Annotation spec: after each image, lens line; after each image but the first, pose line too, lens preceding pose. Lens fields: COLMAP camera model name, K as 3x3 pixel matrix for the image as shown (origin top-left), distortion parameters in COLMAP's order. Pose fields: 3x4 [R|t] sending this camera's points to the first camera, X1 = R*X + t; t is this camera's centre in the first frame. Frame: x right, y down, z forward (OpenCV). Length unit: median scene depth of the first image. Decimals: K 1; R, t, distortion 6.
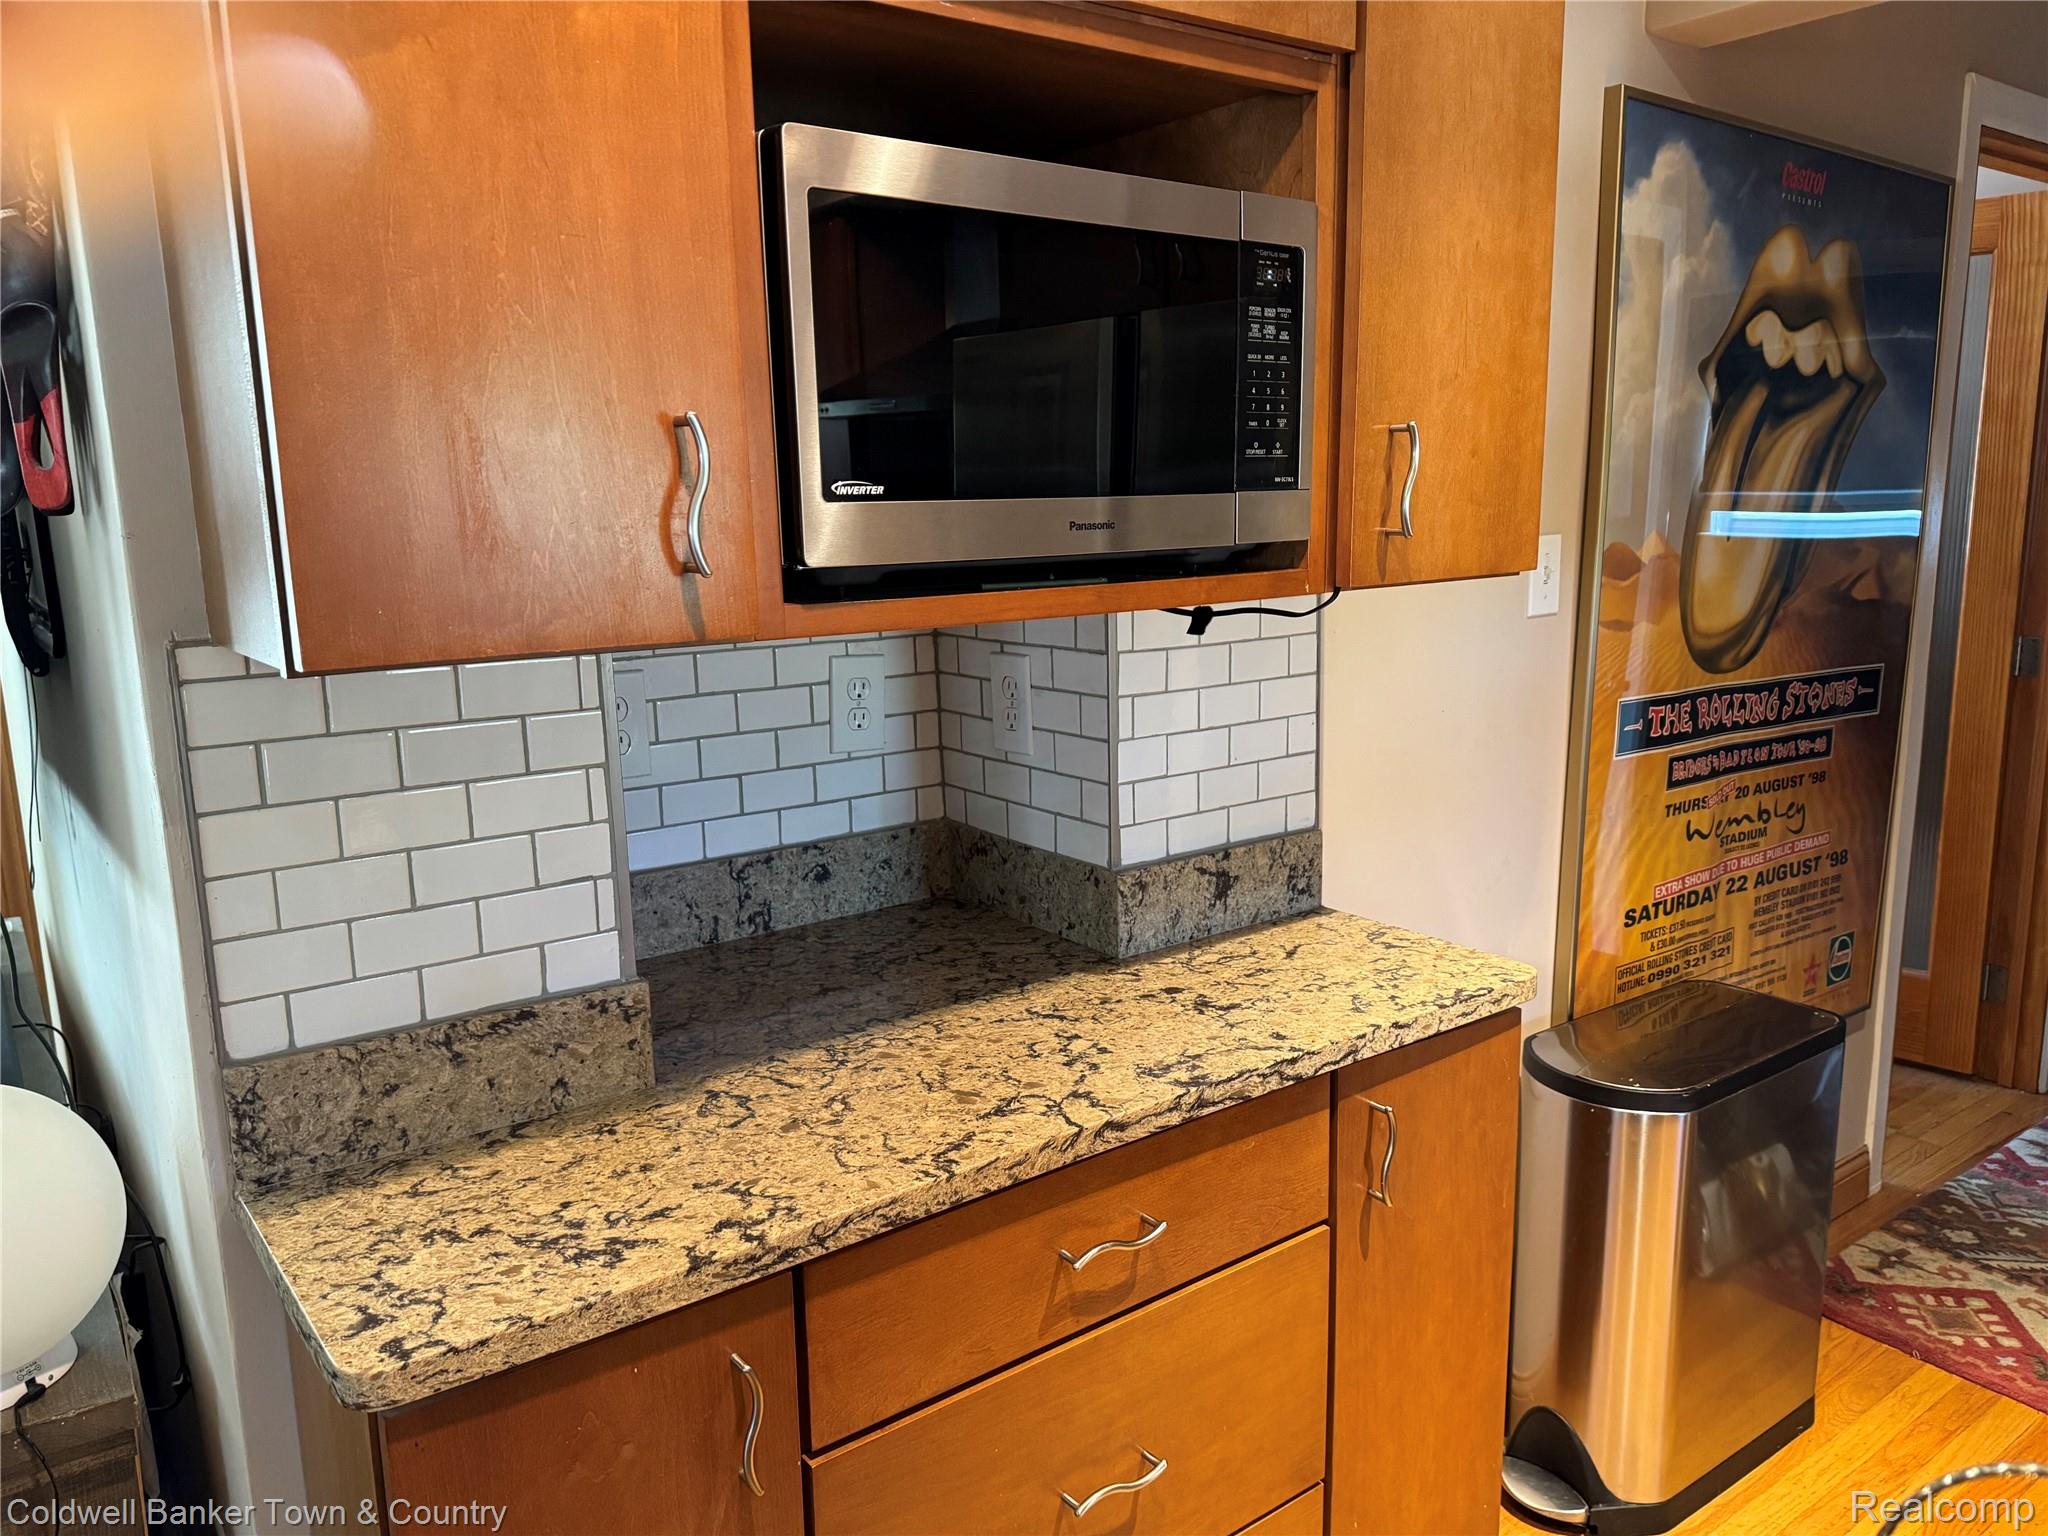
lens RADIAL K [[1503.5, 0, 1024.0], [0, 1503.5, 768.0], [0, 0, 1]] dist [0.091964, -0.123946]
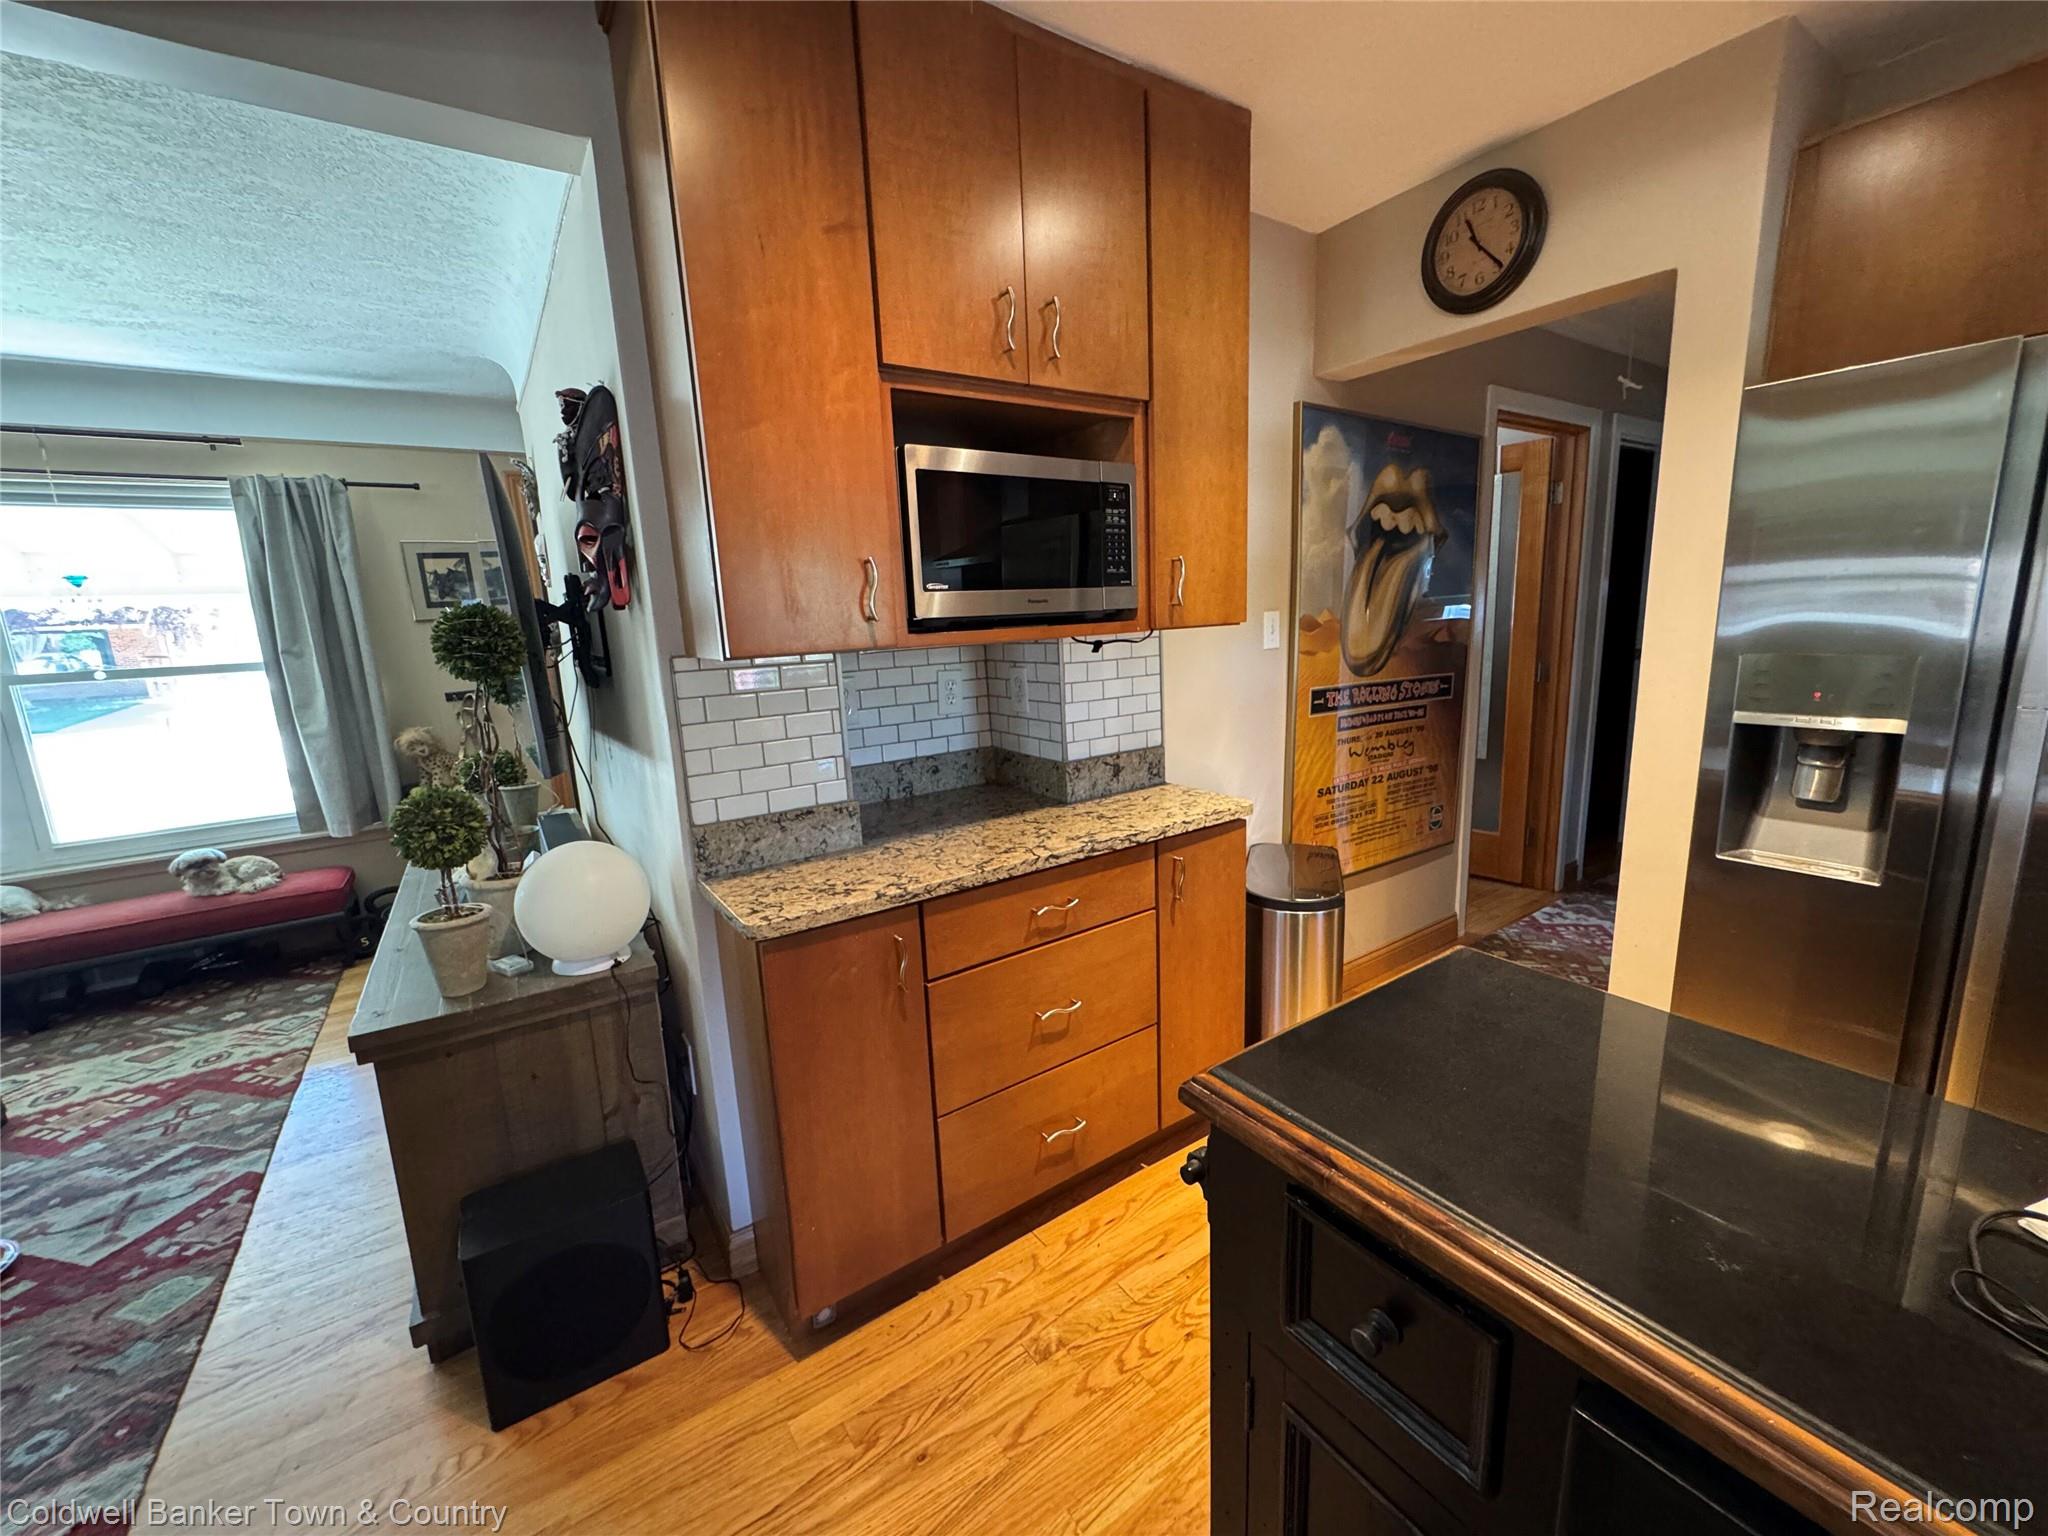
lens RADIAL K [[830.9, 0, 1024.0], [0, 830.9, 768.0], [0, 0, 1]] dist [-0.001167, -0.000029]
pose [[0.998696, -0.015850, -0.048529, 0.068399], [0.016182, 0.999848, 0.006445, 0.077838], [0.048420, -0.007222, 0.998801, -0.263842]]
